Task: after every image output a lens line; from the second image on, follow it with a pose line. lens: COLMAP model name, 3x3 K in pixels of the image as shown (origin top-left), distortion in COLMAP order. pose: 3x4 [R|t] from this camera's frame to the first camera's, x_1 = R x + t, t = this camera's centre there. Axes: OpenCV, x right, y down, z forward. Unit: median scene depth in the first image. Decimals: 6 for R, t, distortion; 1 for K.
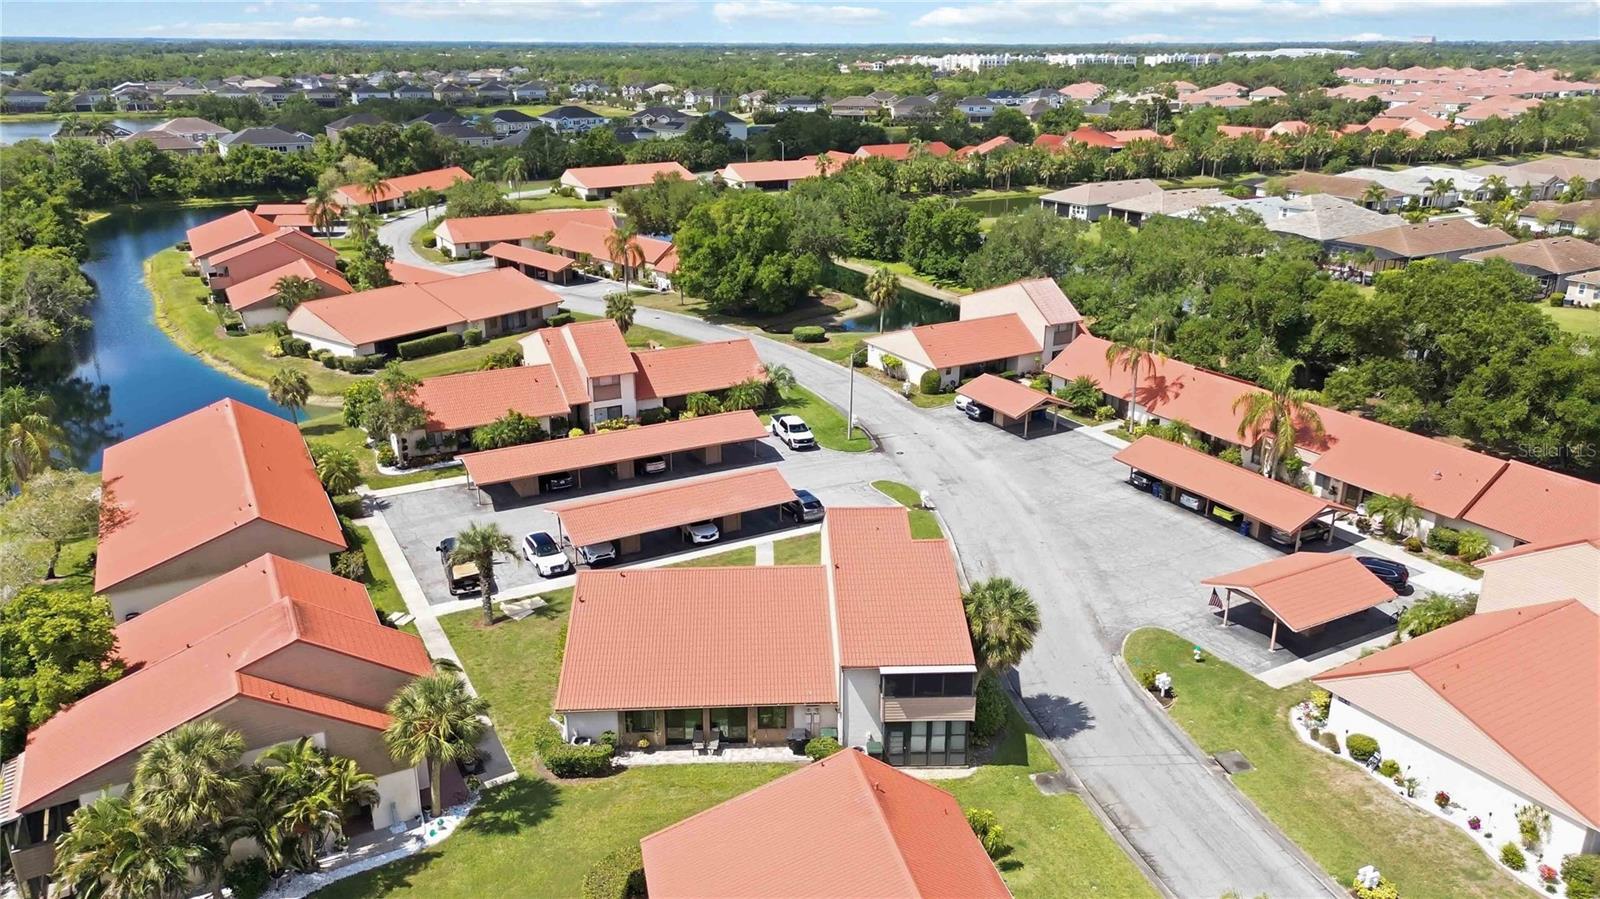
lens RADIAL K [[1128.9, 0, 804.8], [0, 1128.9, 448.8], [0, 0, 1]] dist [0.066964, -0.068385]
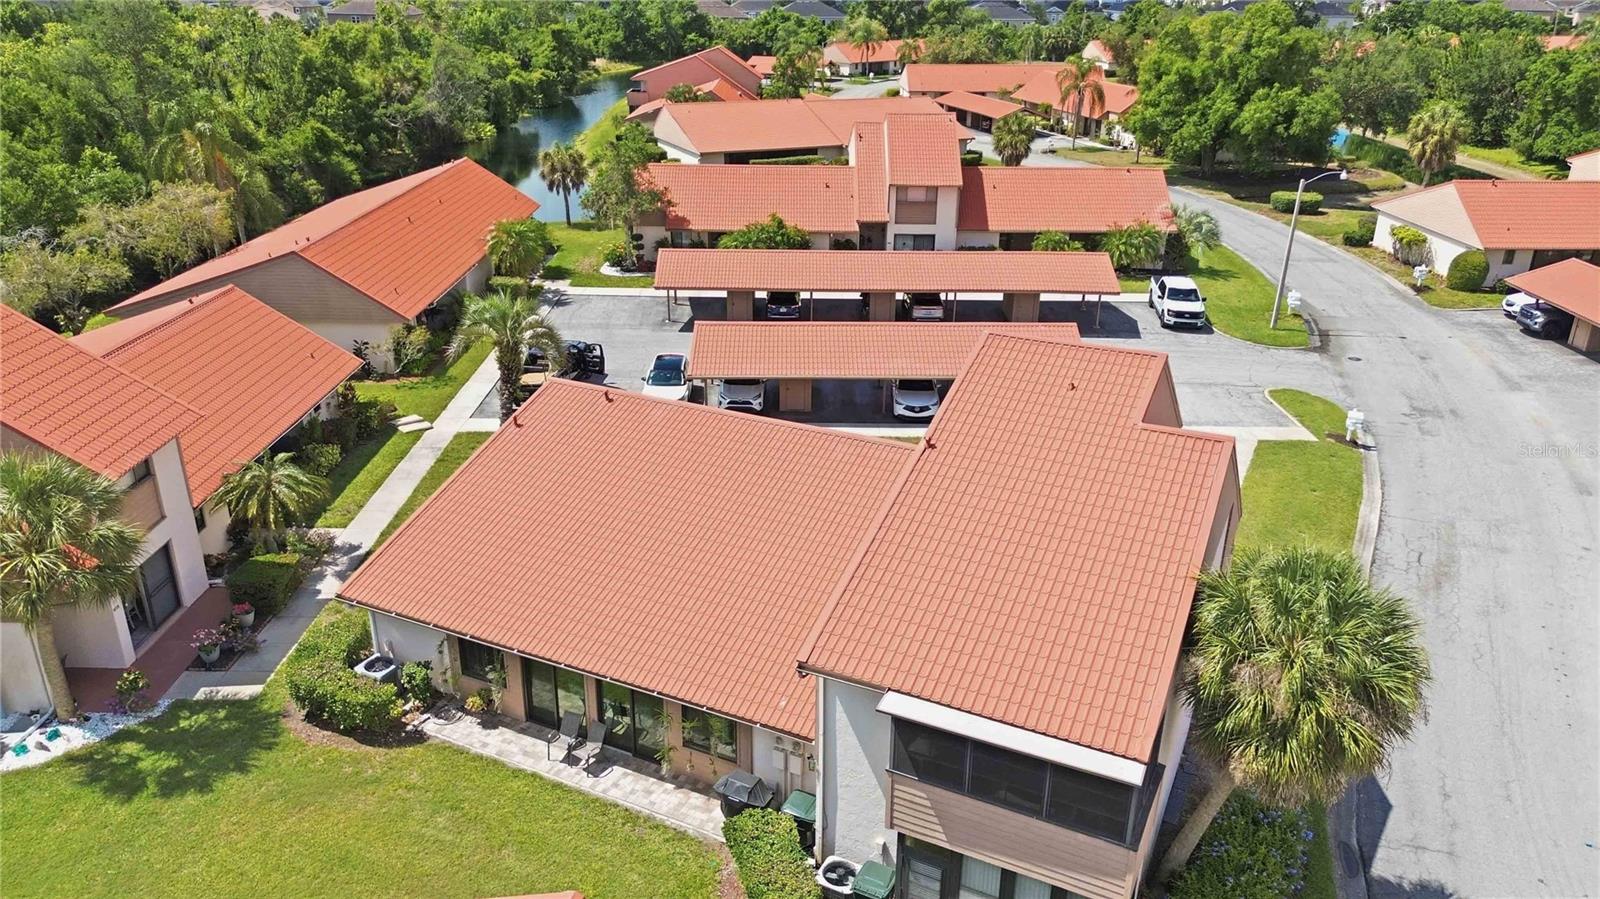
lens RADIAL K [[1128.9, 0, 804.8], [0, 1128.9, 448.8], [0, 0, 1]] dist [0.066964, -0.068385]
pose [[0.875153, 0.190943, -0.444577, 0.100195], [-0.170433, 0.981601, 0.086095, 0.043743], [0.452836, 0.000424, 0.891594, 0.333149]]
